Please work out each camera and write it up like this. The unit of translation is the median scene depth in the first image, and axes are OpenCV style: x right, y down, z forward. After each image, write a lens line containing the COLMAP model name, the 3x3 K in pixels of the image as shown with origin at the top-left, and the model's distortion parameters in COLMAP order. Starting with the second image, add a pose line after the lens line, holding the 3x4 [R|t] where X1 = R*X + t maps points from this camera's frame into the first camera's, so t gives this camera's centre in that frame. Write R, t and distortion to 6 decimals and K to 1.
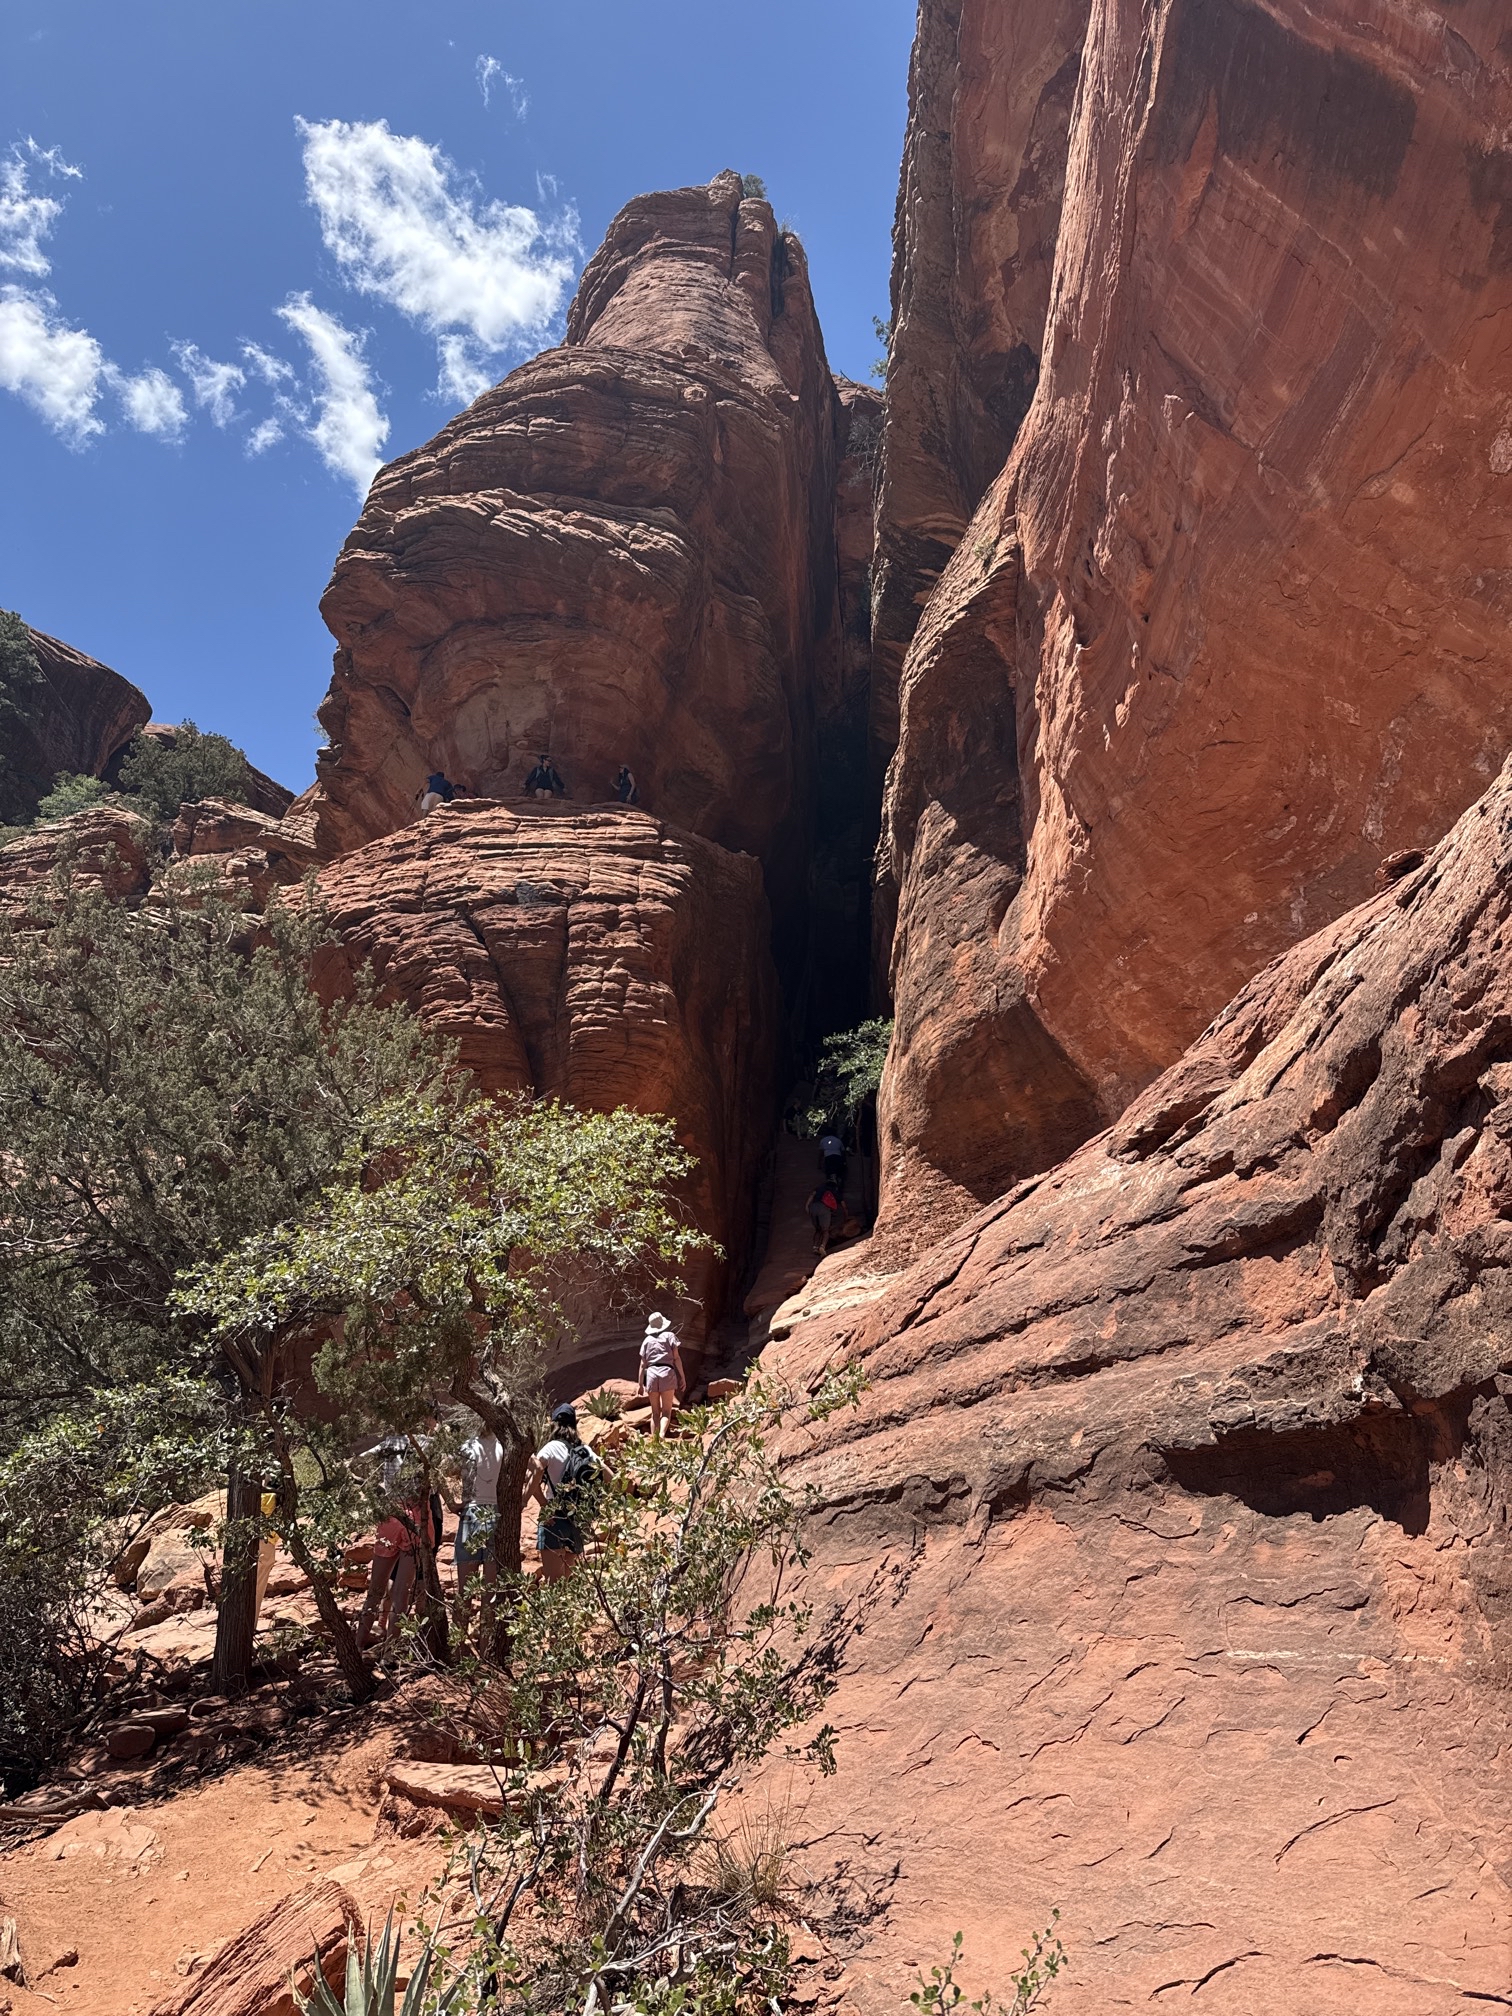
lens RADIAL K [[1388.2, 0, 760.1], [0, 1388.2, 1004.9], [0, 0, 1]] dist [0.090490, -0.139230]
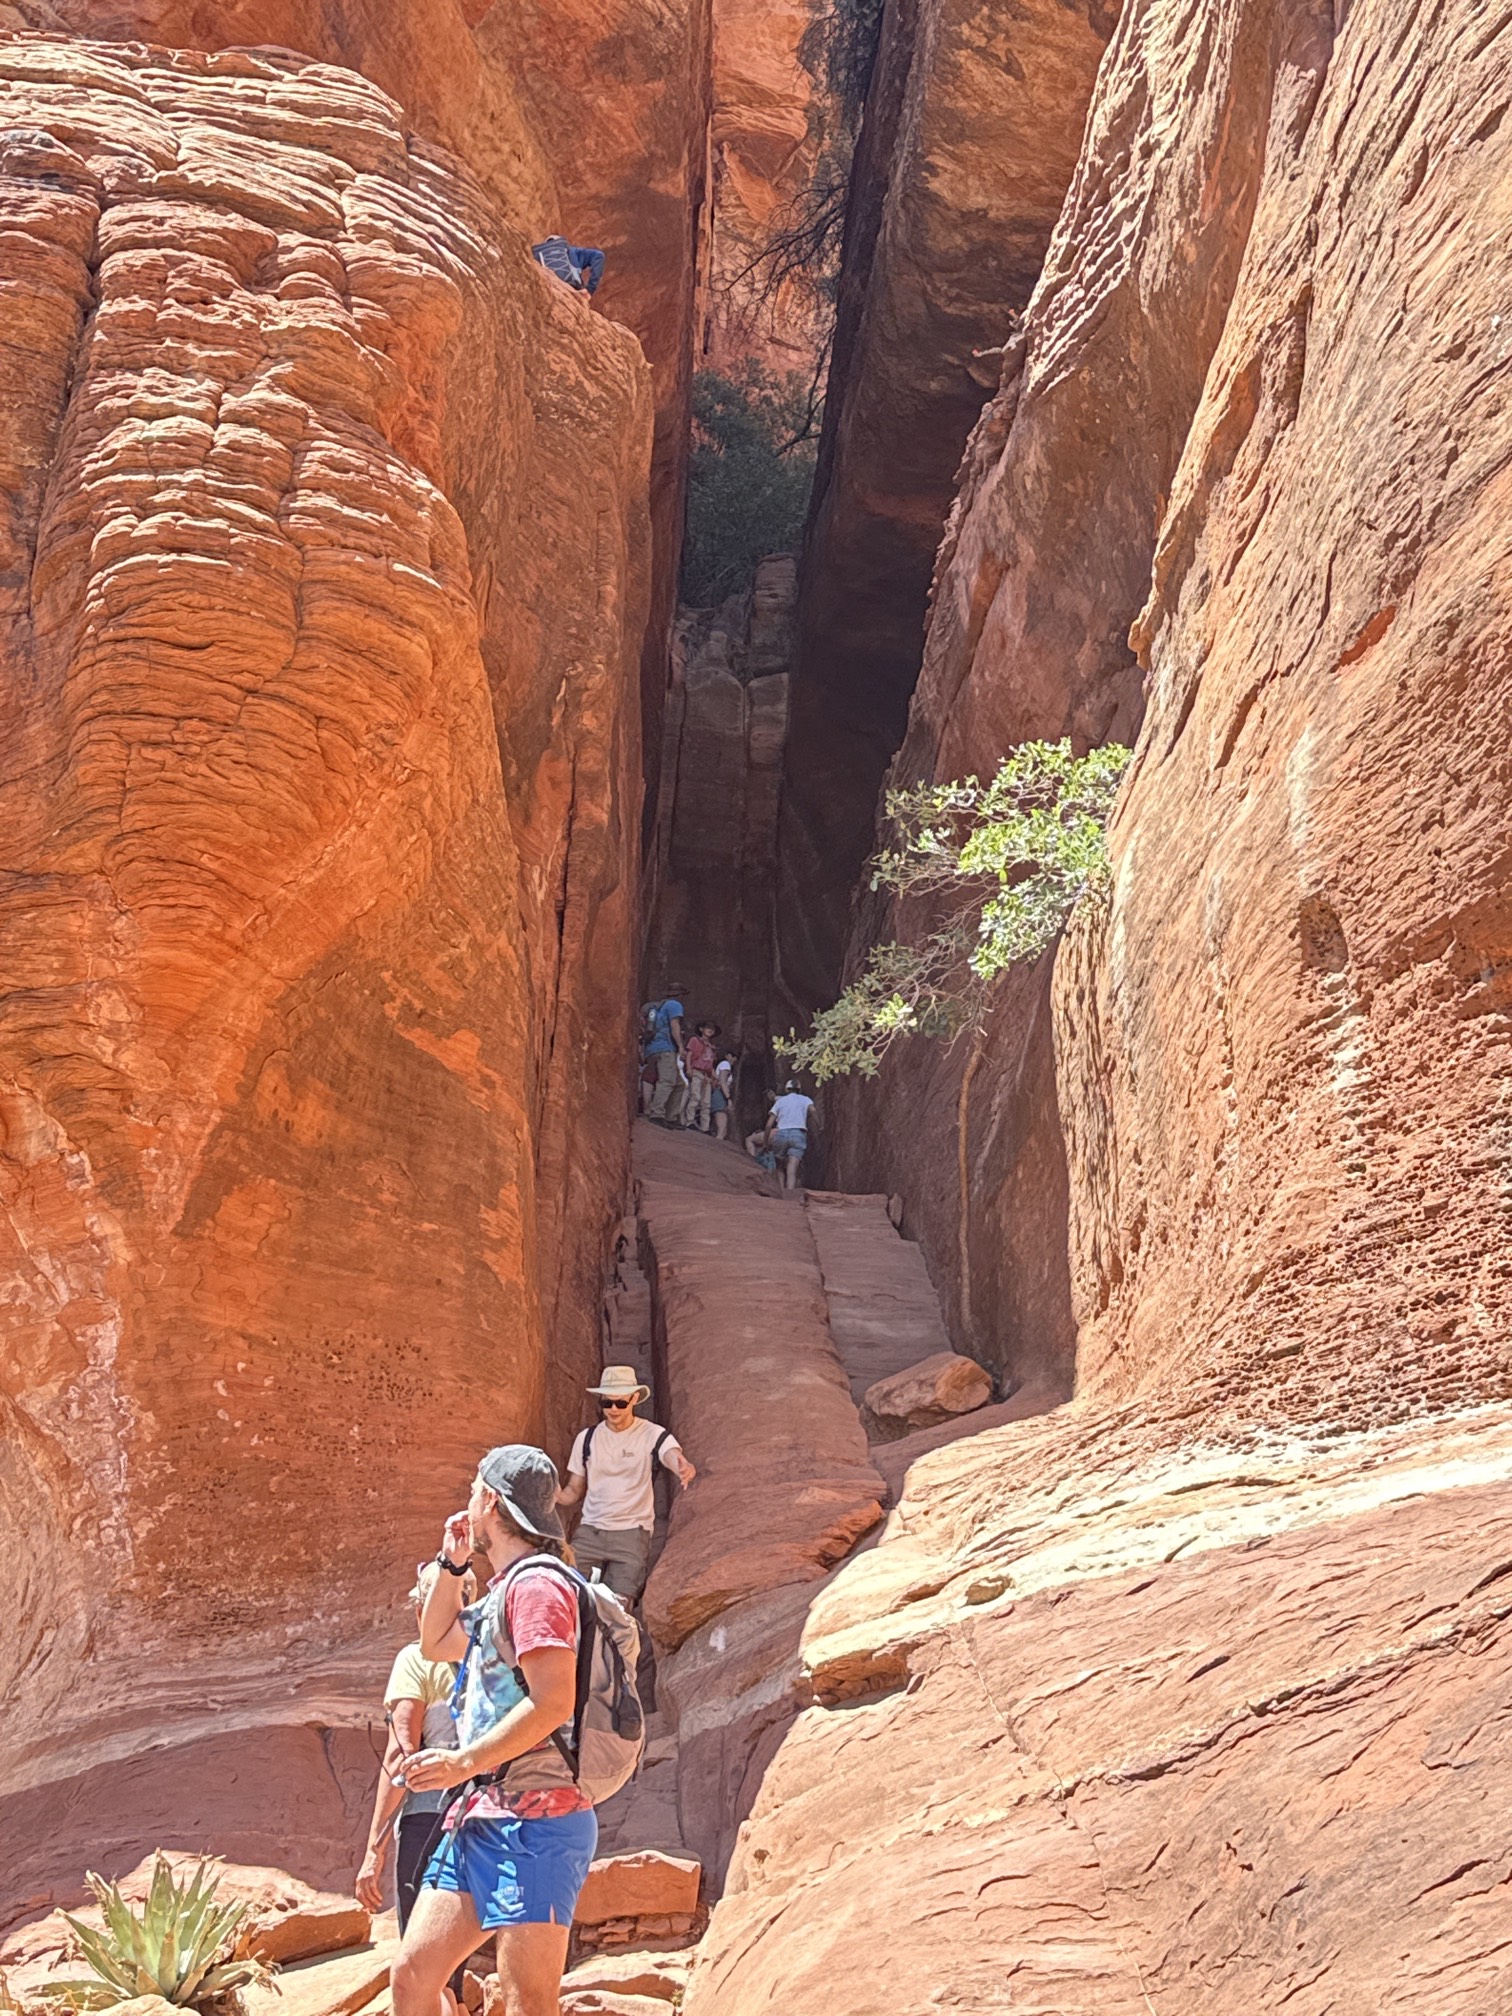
lens RADIAL K [[2678.1, 0, 753.9], [0, 2678.1, 1010.4], [0, 0, 1]] dist [0.117700, 0.000000]
pose [[0.990334, 0.063999, 0.123054, -0.064815], [-0.056685, 0.996462, -0.062049, 0.128550], [-0.126589, 0.054474, 0.990458, 0.445285]]
